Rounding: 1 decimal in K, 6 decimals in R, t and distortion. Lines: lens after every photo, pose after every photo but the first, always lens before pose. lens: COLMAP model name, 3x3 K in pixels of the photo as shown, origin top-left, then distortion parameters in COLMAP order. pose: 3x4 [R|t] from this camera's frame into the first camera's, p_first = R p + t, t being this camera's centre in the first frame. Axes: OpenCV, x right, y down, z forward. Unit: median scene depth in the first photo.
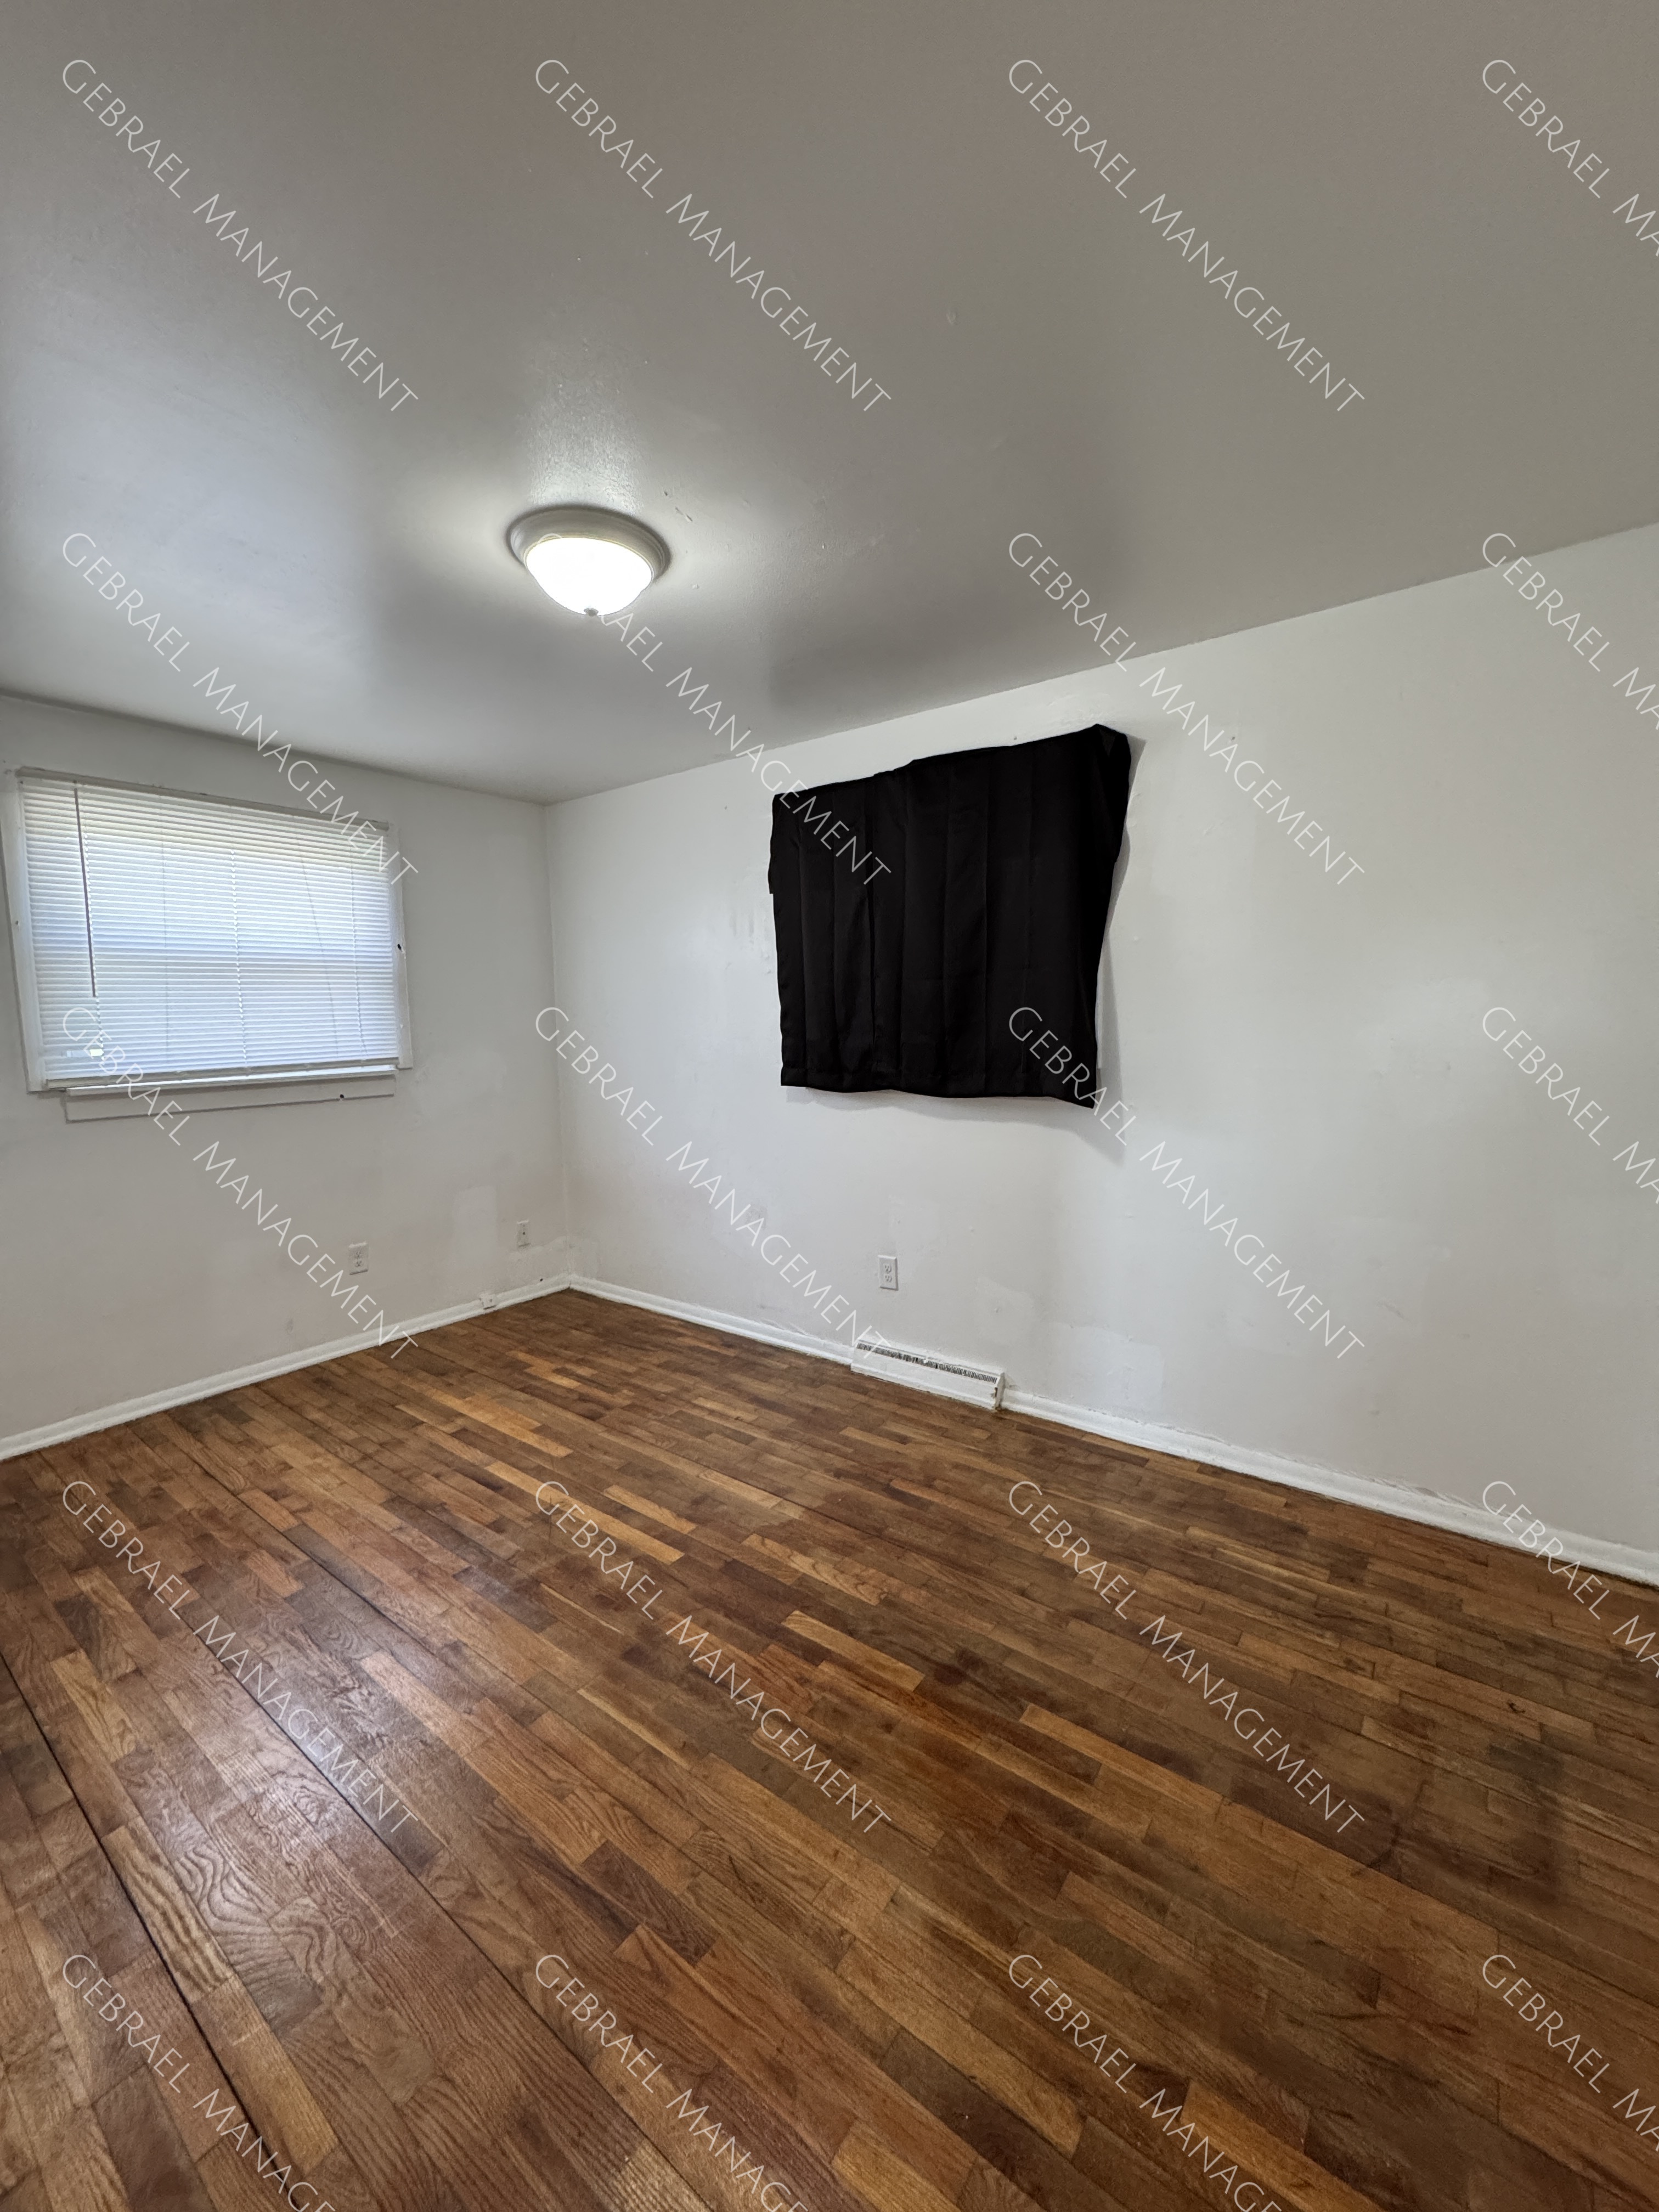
lens RADIAL K [[881.1, 0, 817.6], [0, 881.1, 1141.7], [0, 0, 1]] dist [-0.003416, 0.001080]
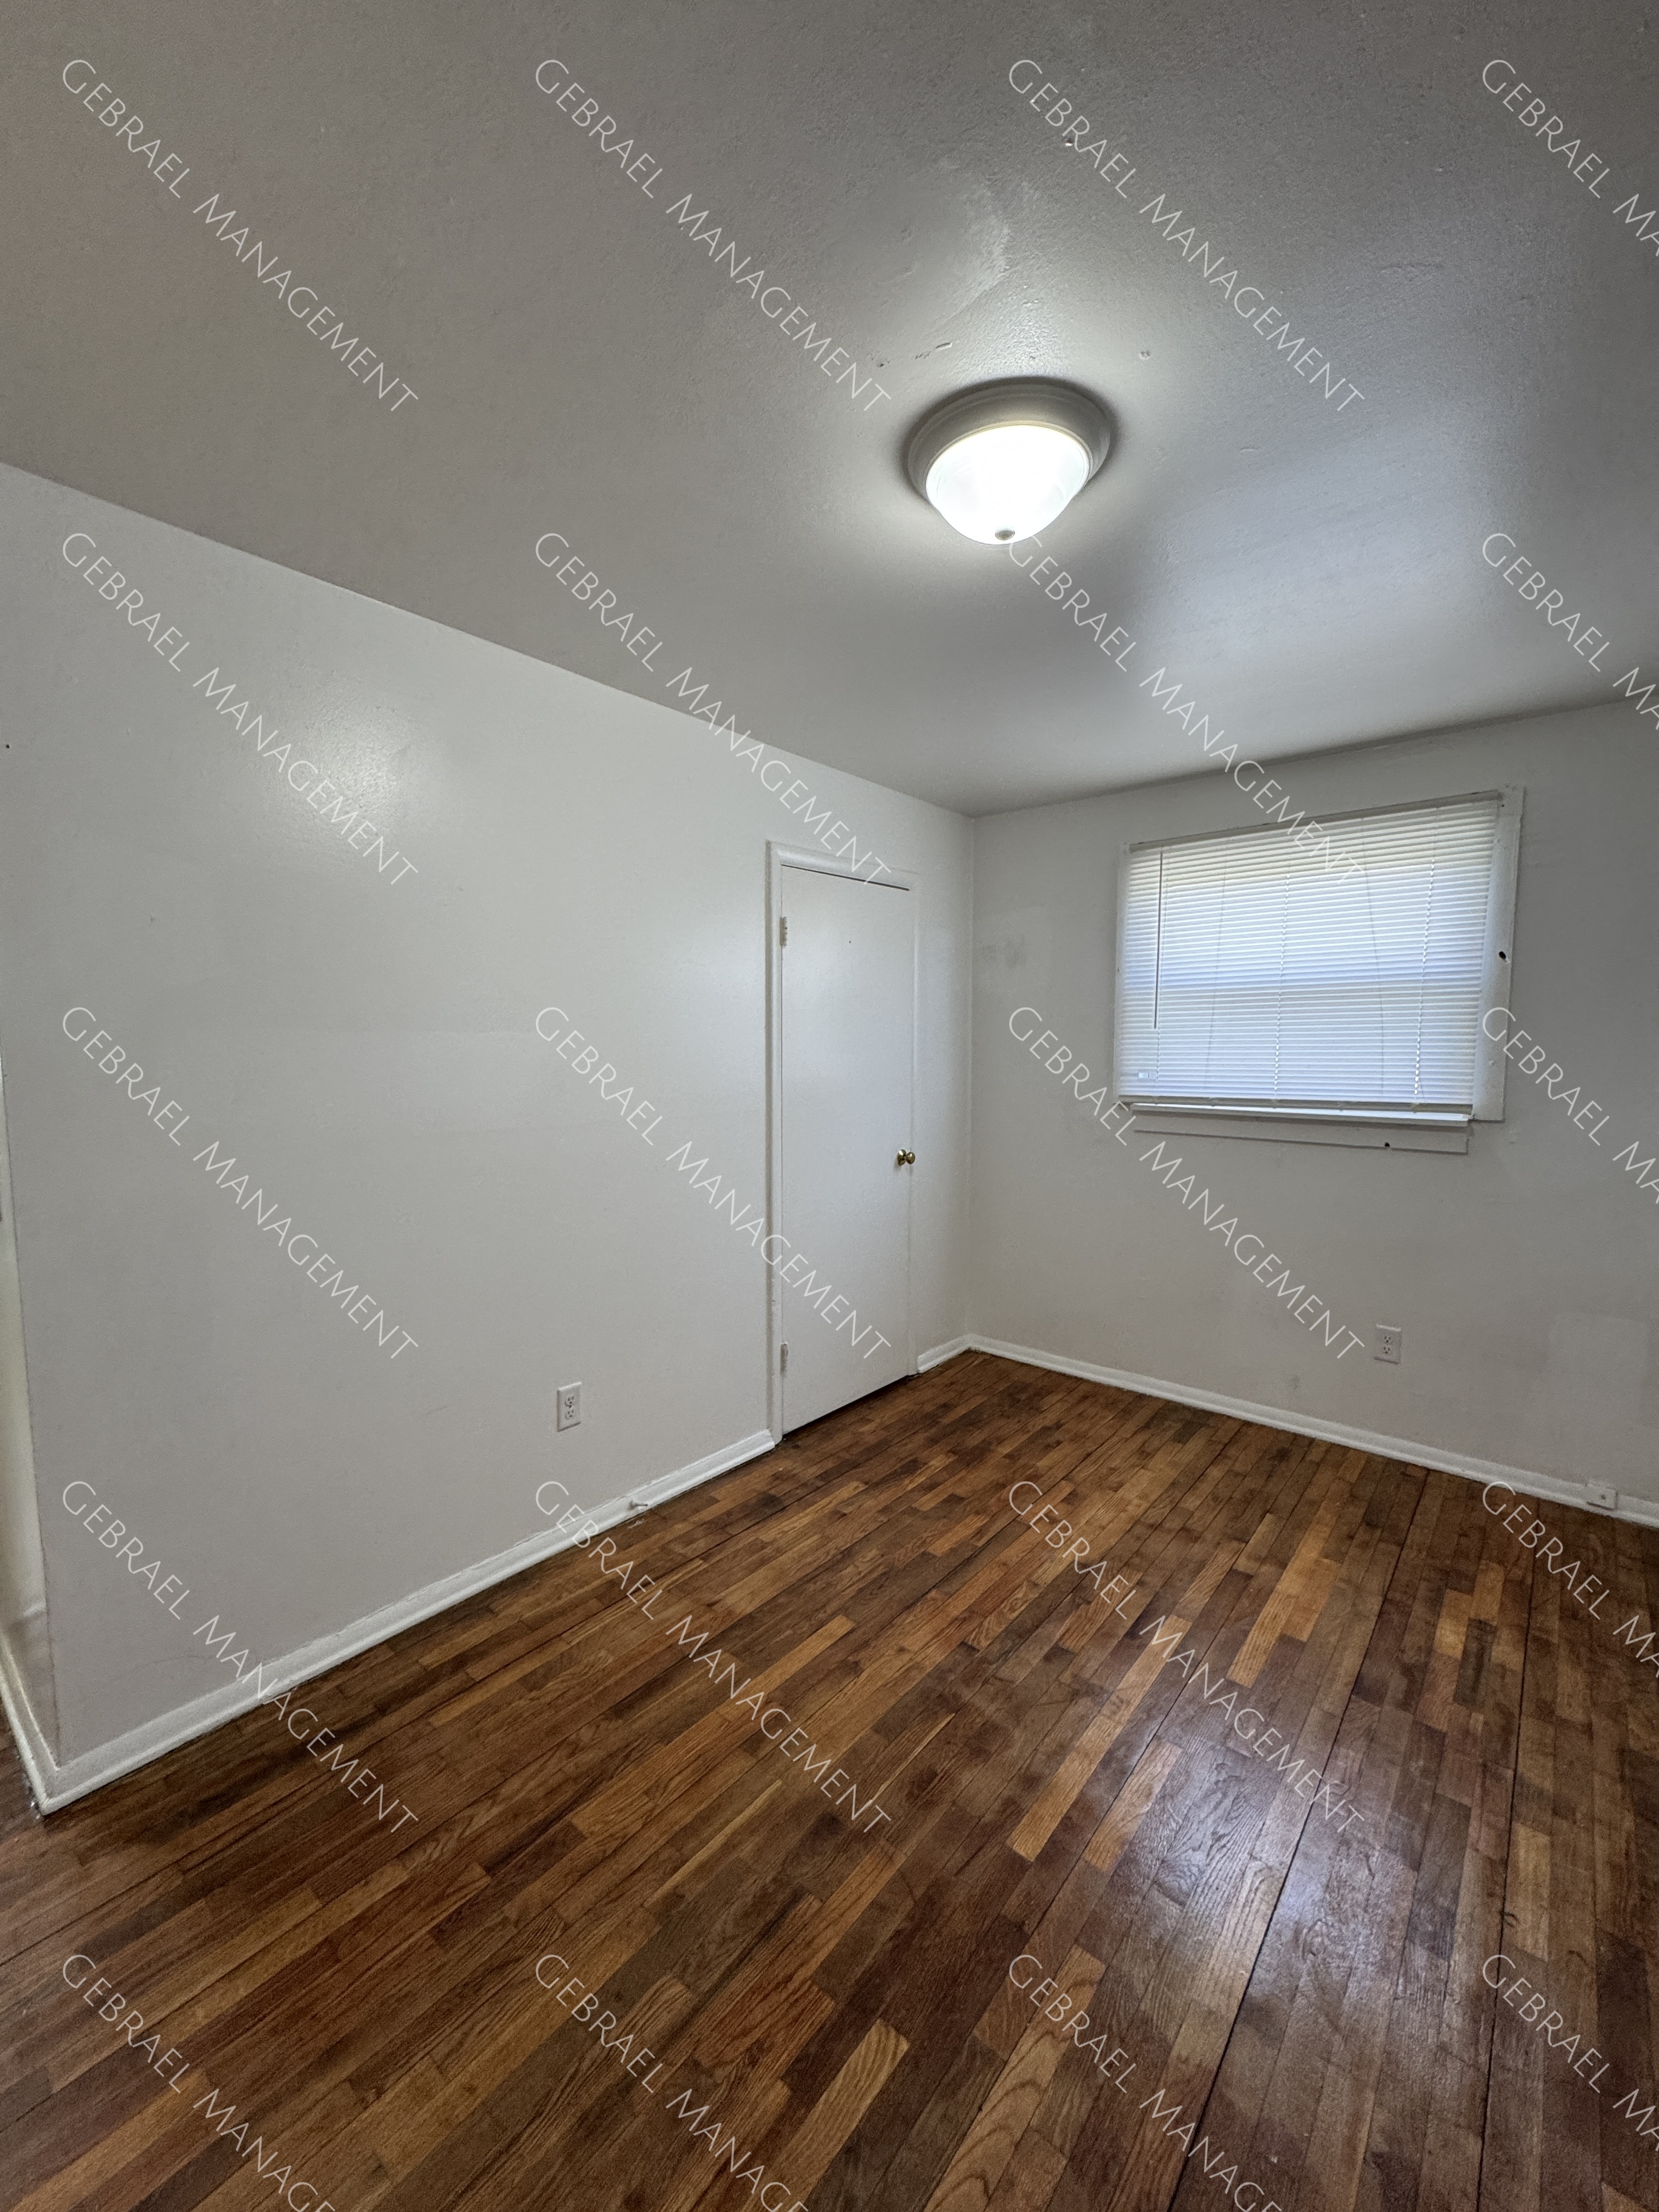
lens RADIAL K [[881.1, 0, 832.3], [0, 881.1, 1127.1], [0, 0, 1]] dist [-0.003416, 0.001080]
pose [[-0.045995, 0.116579, -0.992116, 0.372357], [-0.141438, 0.982401, 0.121995, -0.118716], [0.988878, 0.145934, -0.028697, 0.634386]]
